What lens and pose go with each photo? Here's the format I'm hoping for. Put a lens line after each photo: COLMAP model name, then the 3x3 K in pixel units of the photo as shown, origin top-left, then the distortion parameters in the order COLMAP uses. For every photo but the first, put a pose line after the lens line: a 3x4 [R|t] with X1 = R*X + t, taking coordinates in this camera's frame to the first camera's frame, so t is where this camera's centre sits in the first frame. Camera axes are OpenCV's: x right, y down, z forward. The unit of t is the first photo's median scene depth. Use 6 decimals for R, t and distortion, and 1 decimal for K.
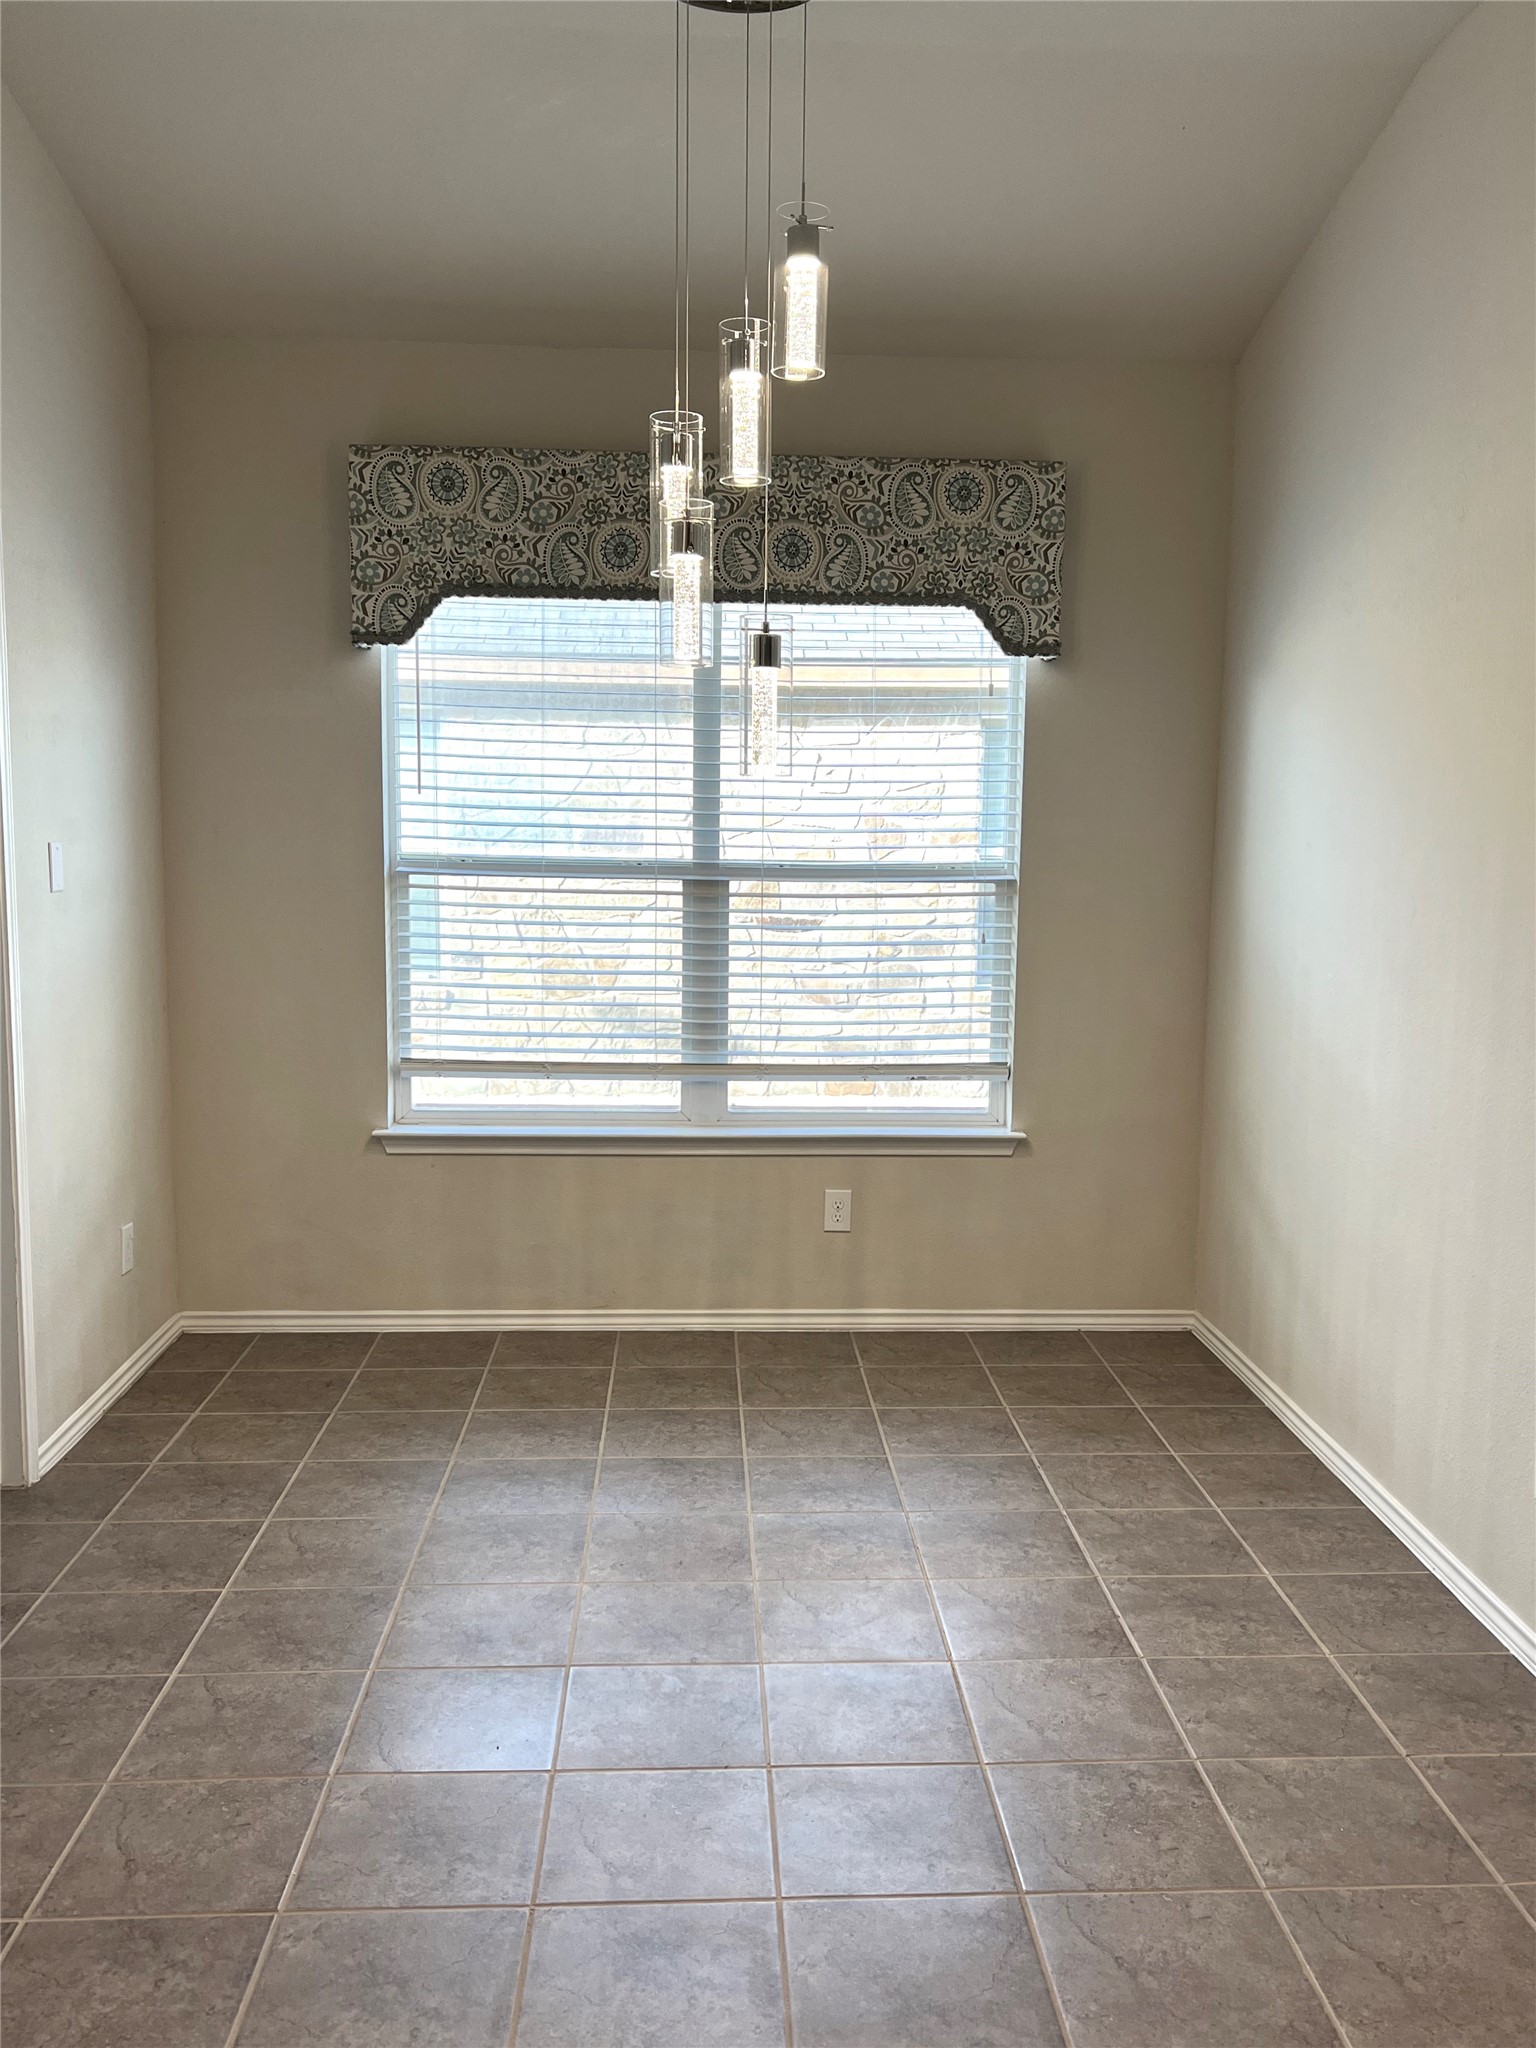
lens RADIAL K [[1737.3, 0, 769.7], [0, 1737.3, 1038.2], [0, 0, 1]] dist [0.077984, -0.087922]
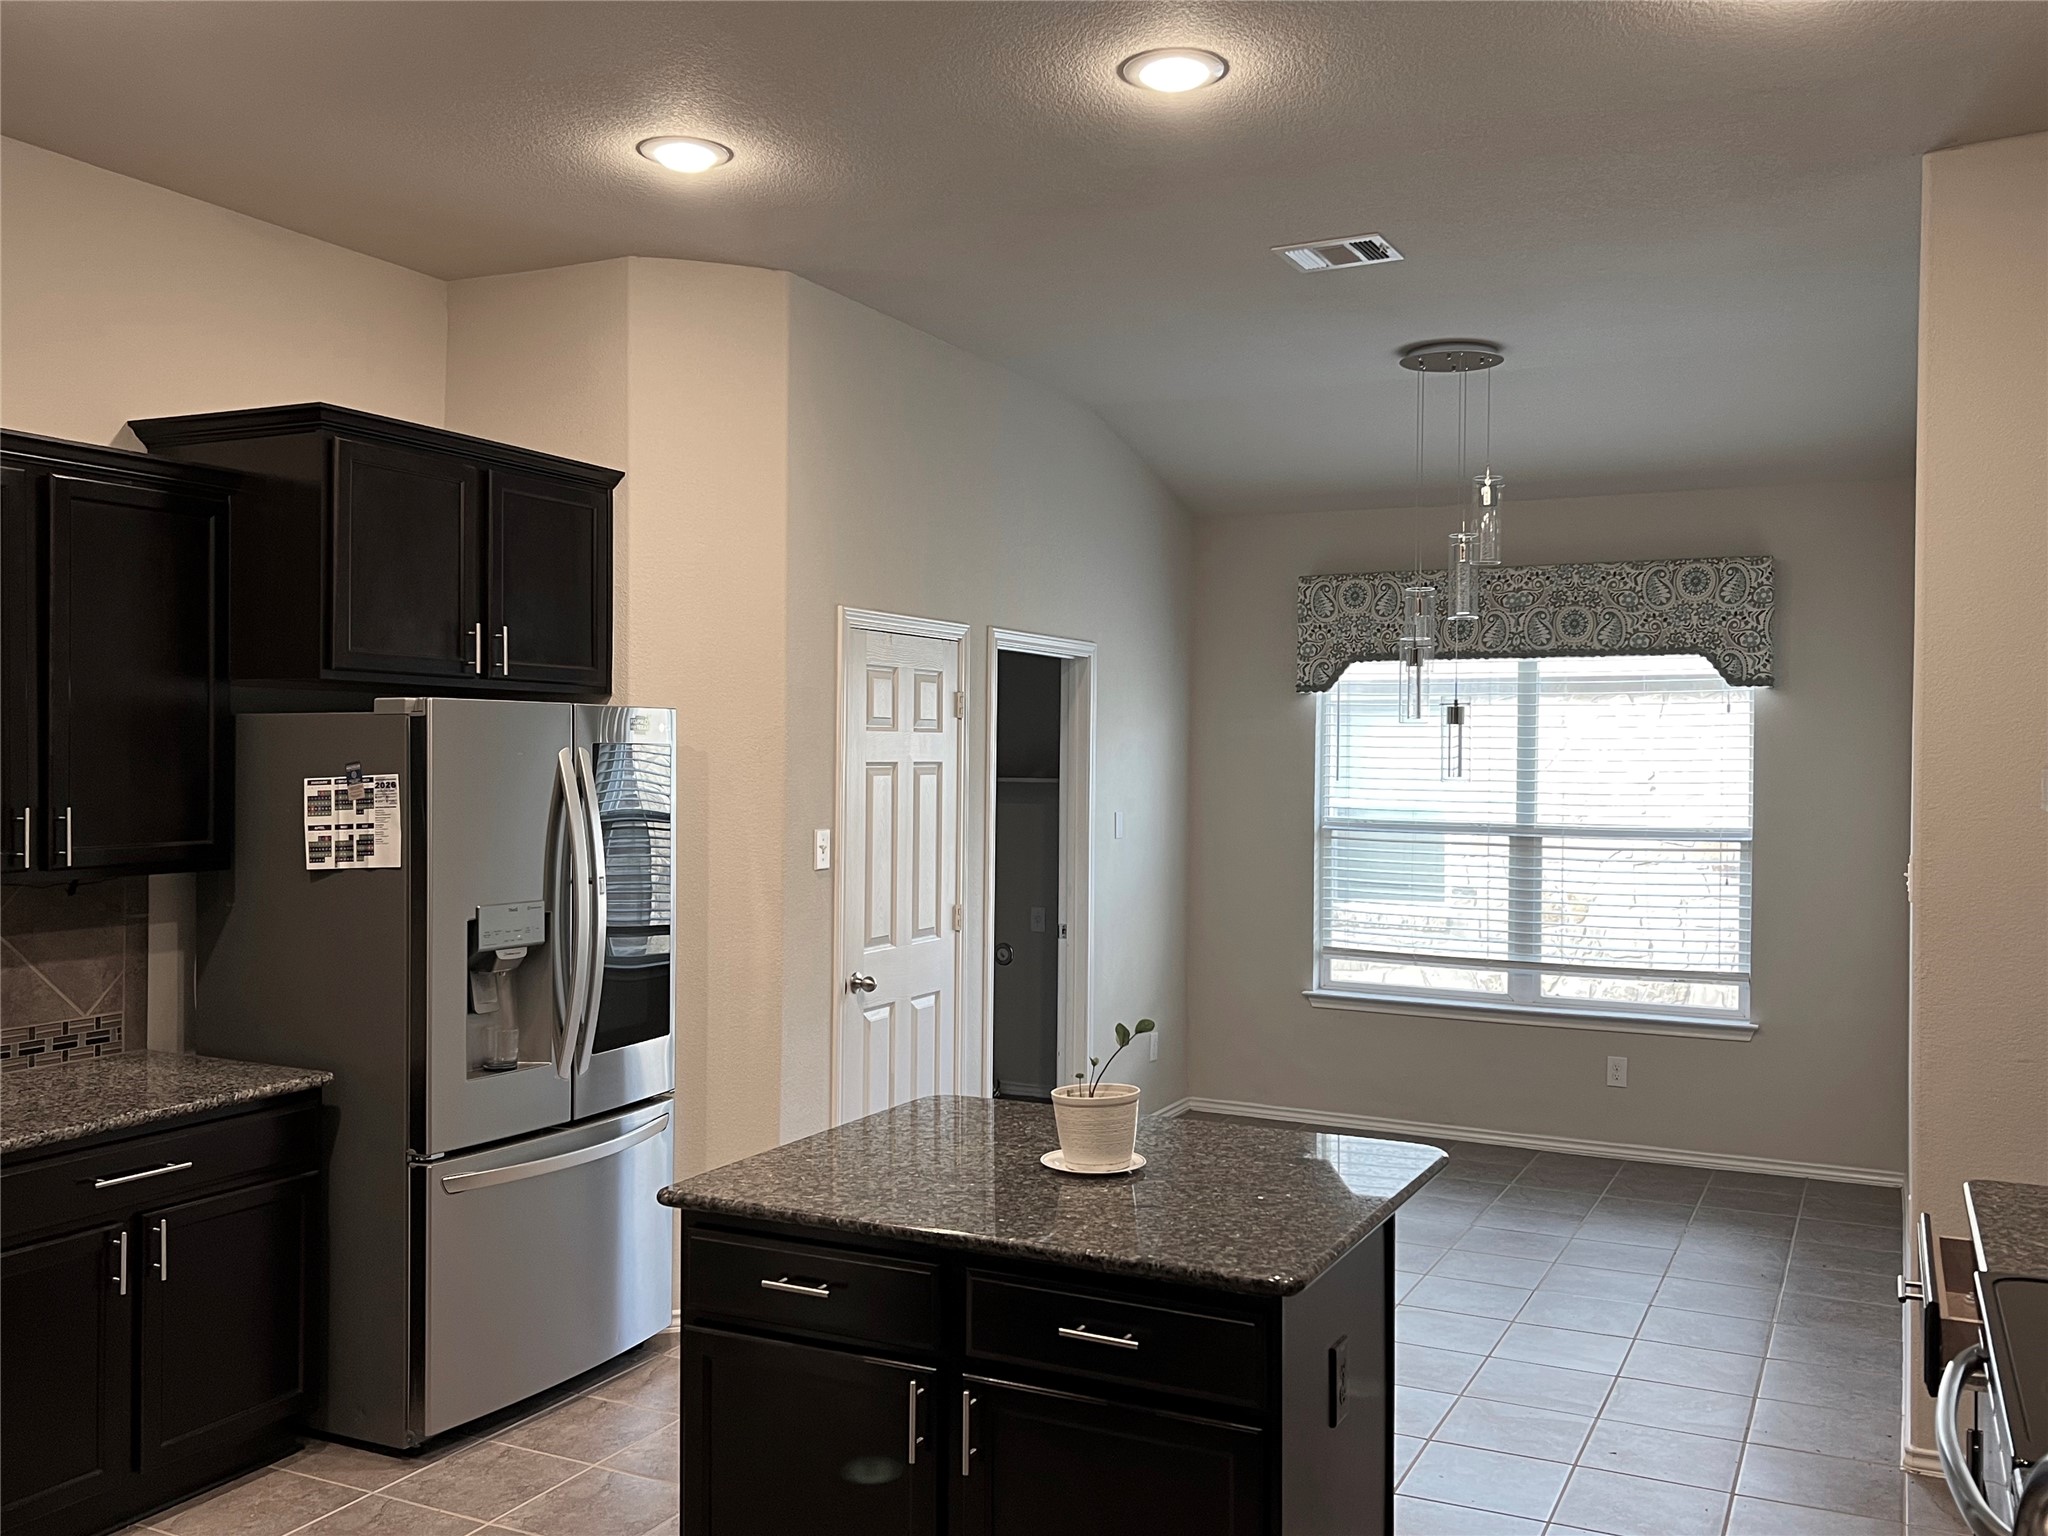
lens RADIAL K [[1737.3, 0, 1027.1], [0, 1737.3, 777.3], [0, 0, 1]] dist [0.077984, -0.087922]
pose [[0.872442, -0.000239, -0.488718, 0.339574], [-0.055590, 0.993461, -0.099724, 0.032700], [0.485547, 0.114172, 0.866723, -0.536778]]
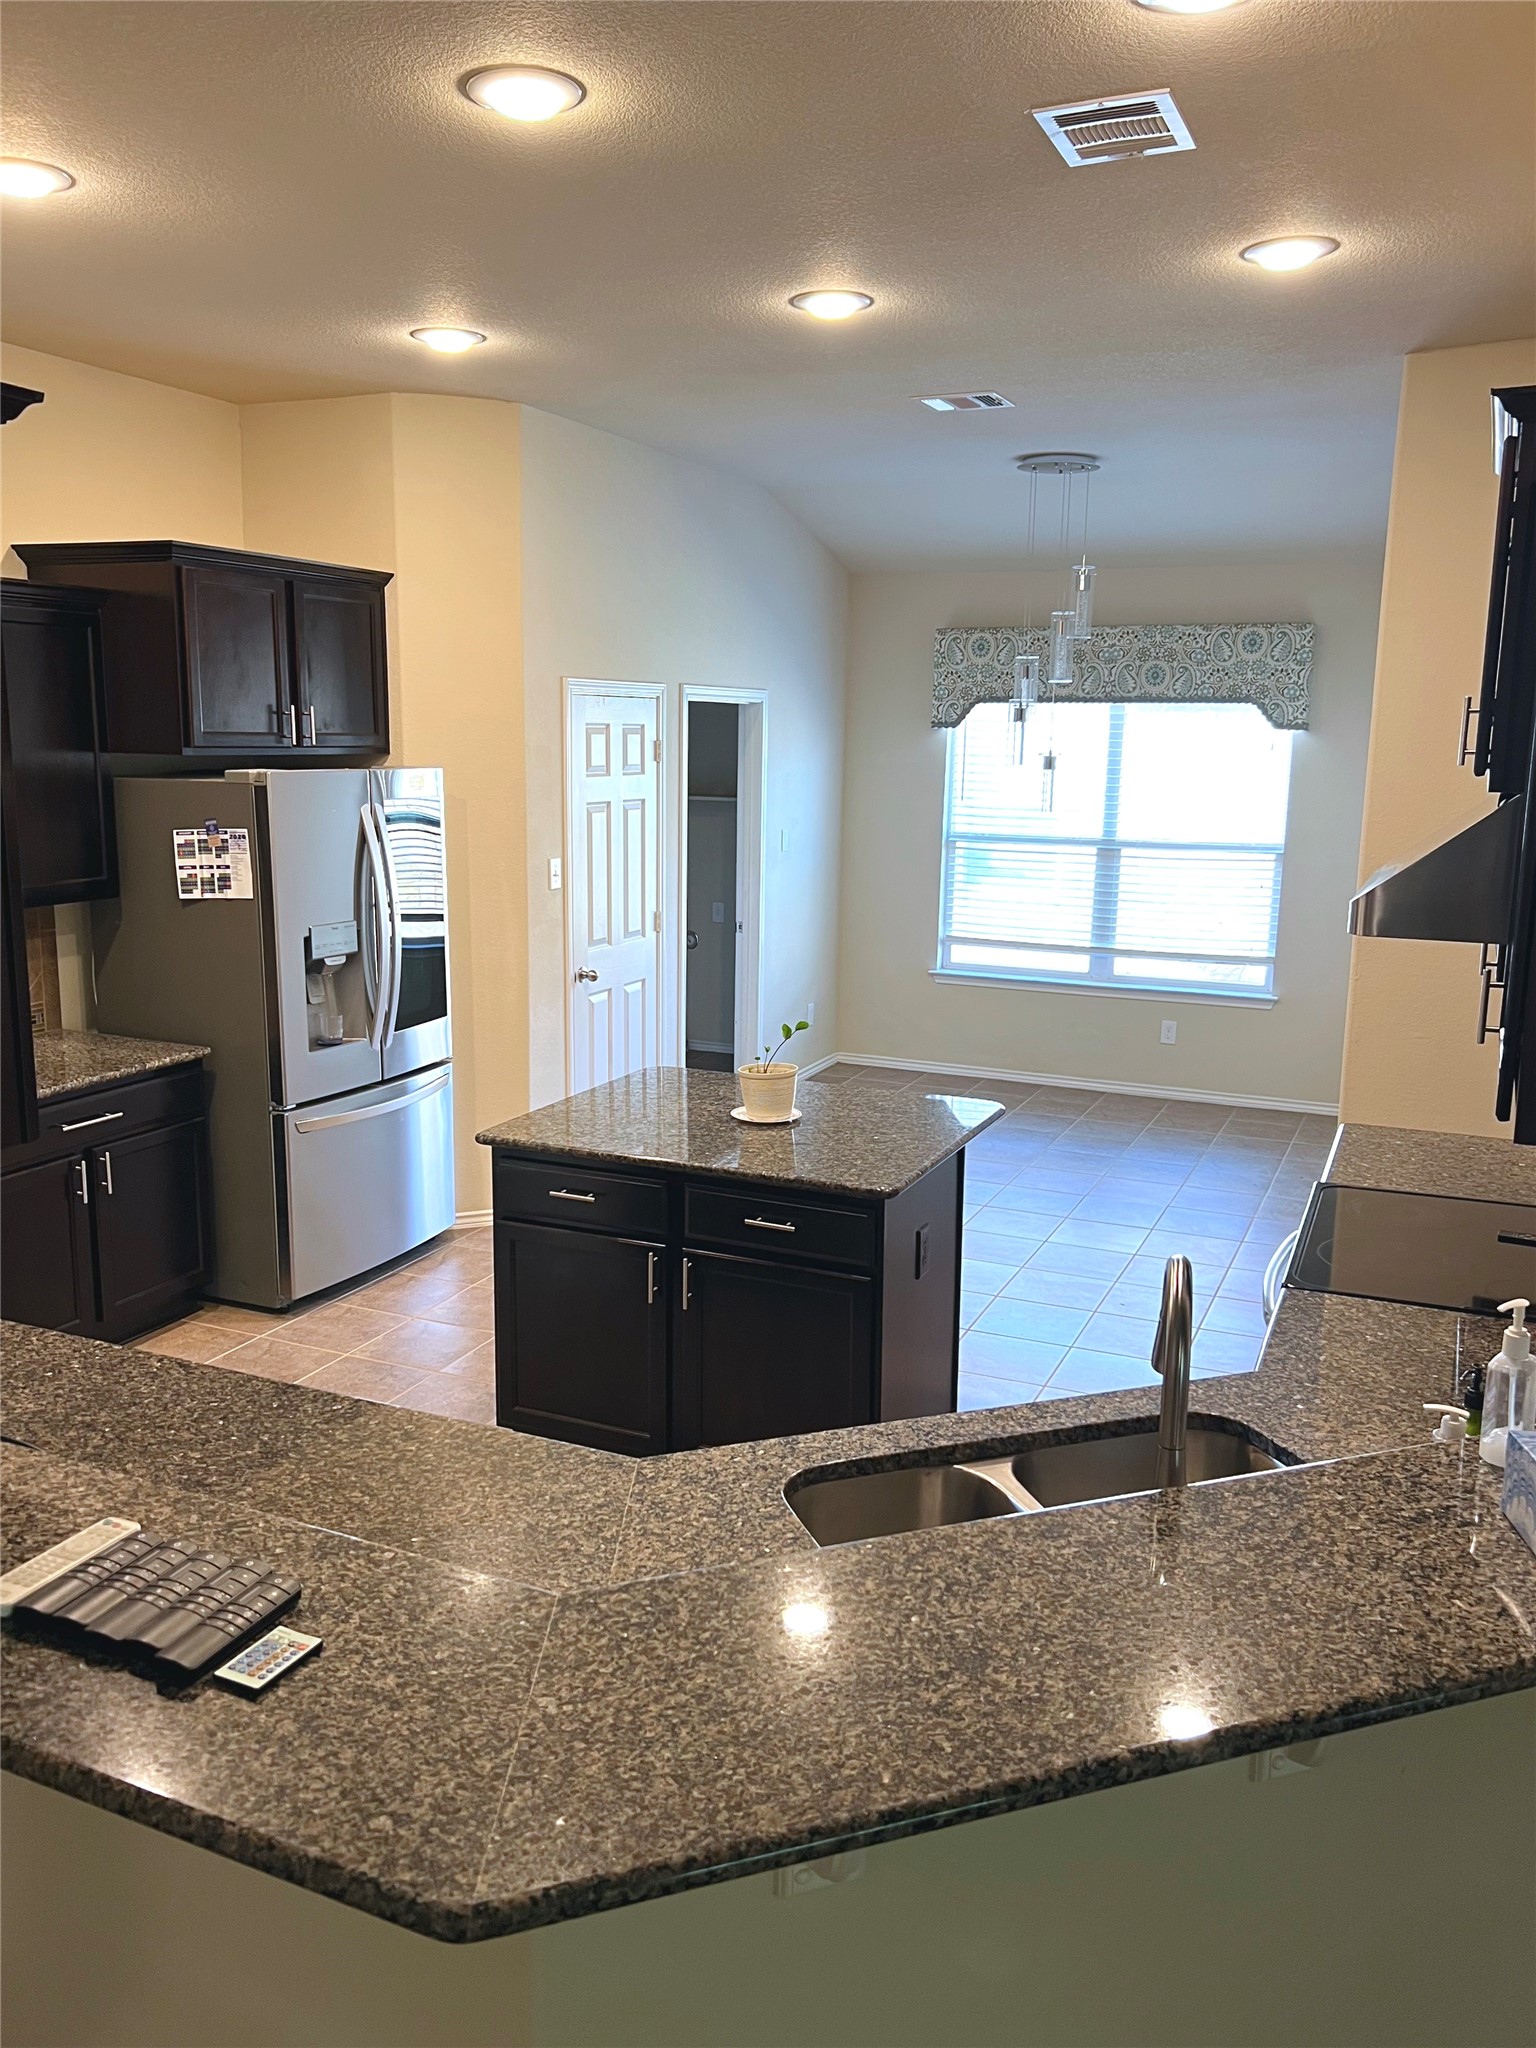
lens RADIAL K [[1576.0, 0, 778.1], [0, 1576.0, 1026.5], [0, 0, 1]] dist [0.091636, 0.000130]
pose [[0.895325, 0.084522, -0.437320, 0.425968], [-0.059070, 0.995690, 0.071504, -0.001899], [0.441479, -0.038187, 0.896459, -0.720751]]
